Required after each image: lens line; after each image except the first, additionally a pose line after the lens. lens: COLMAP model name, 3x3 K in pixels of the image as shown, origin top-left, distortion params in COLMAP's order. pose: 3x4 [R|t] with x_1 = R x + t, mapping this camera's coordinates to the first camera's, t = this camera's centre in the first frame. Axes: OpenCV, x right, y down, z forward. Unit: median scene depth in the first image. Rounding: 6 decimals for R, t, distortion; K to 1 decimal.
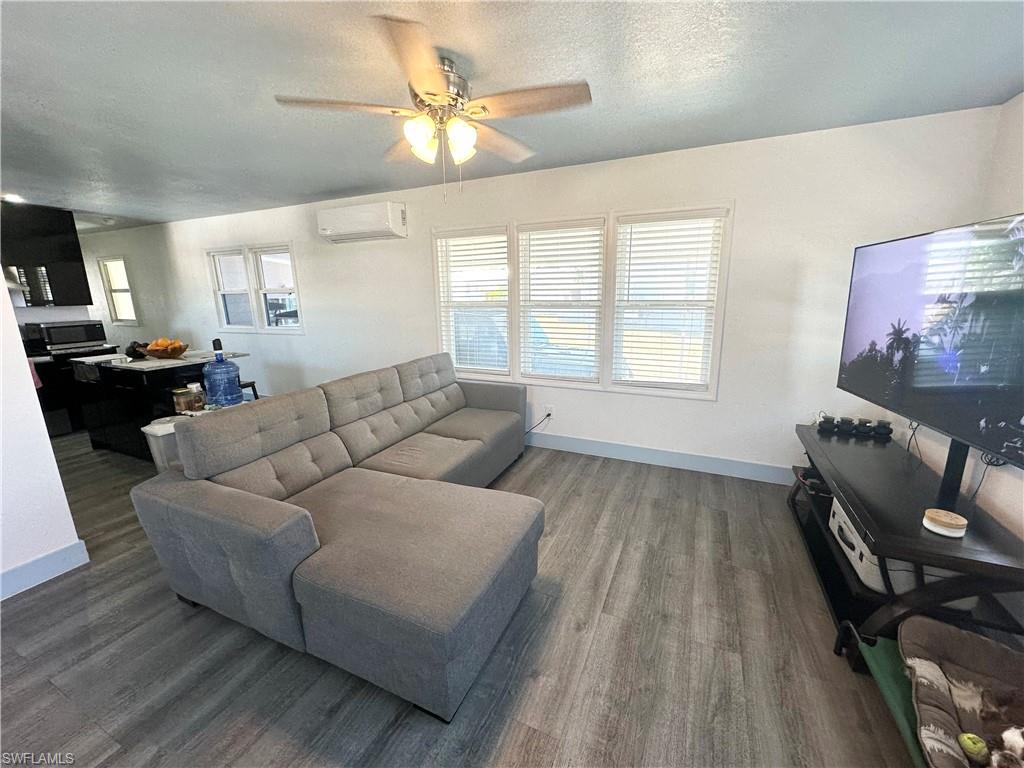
lens RADIAL K [[409.3, 0, 512.0], [0, 409.3, 384.0], [0, 0, 1]] dist [-0.002090, -0.000244]
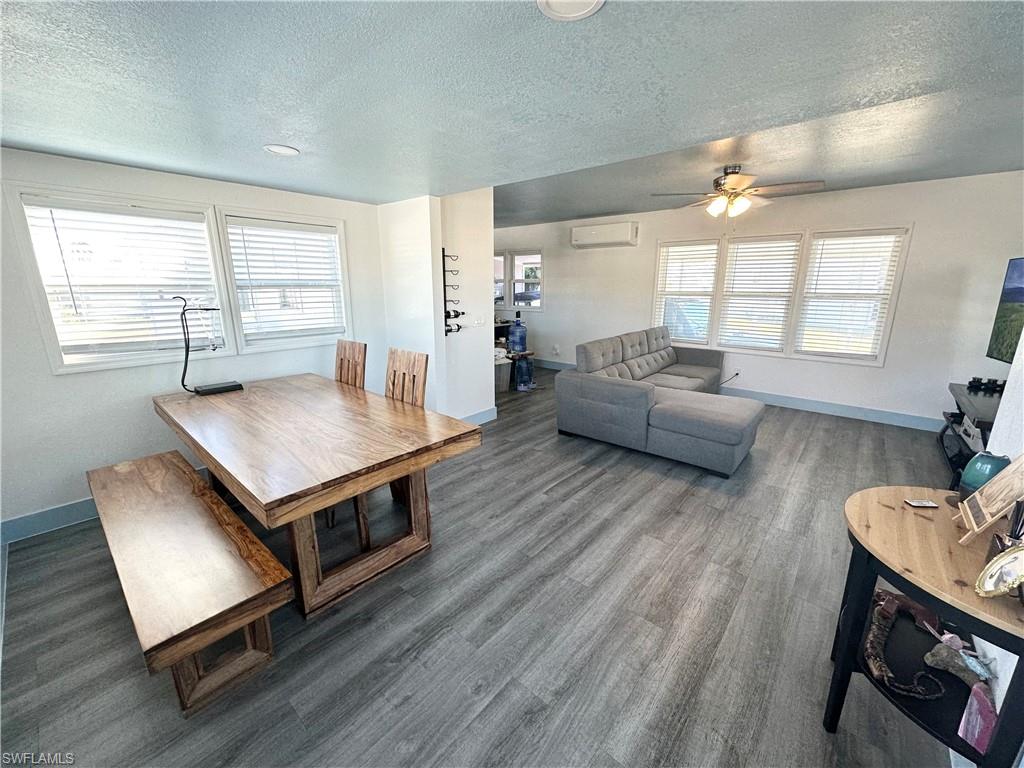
lens RADIAL K [[408.6, 0, 512.0], [0, 408.6, 384.0], [0, 0, 1]] dist [-0.000961, -0.000184]
pose [[0.960602, 0.080893, -0.265894, -0.339396], [-0.074694, 0.996648, 0.033362, 0.148800], [0.267702, -0.012187, 0.963425, -0.676932]]
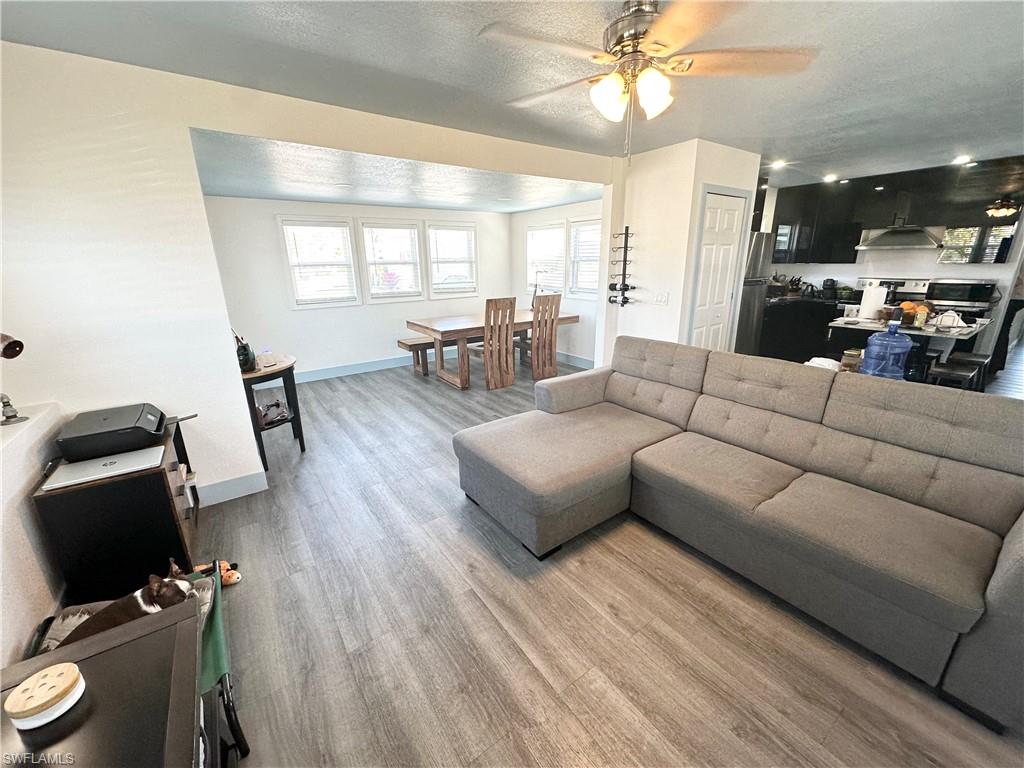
lens RADIAL K [[408.6, 0, 512.0], [0, 408.6, 384.0], [0, 0, 1]] dist [-0.000961, -0.000184]
pose [[-0.498595, 0.273872, -0.822433, 0.535659], [-0.170182, 0.899386, 0.402670, -0.203208], [0.849965, 0.340733, -0.401821, 0.814759]]
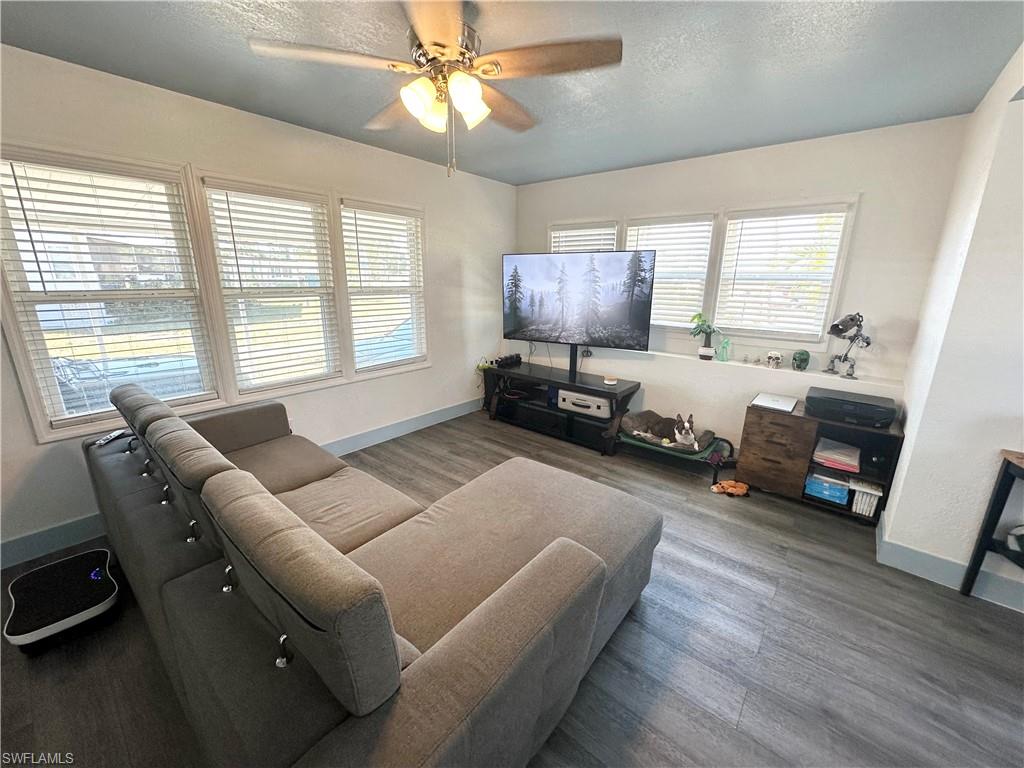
lens RADIAL K [[408.6, 0, 512.0], [0, 408.6, 384.0], [0, 0, 1]] dist [-0.000961, -0.000184]
pose [[0.258357, -0.230618, 0.938119, -0.653510], [0.196029, 0.963400, 0.182847, -0.091769], [-0.945951, 0.136659, 0.294109, 0.417456]]
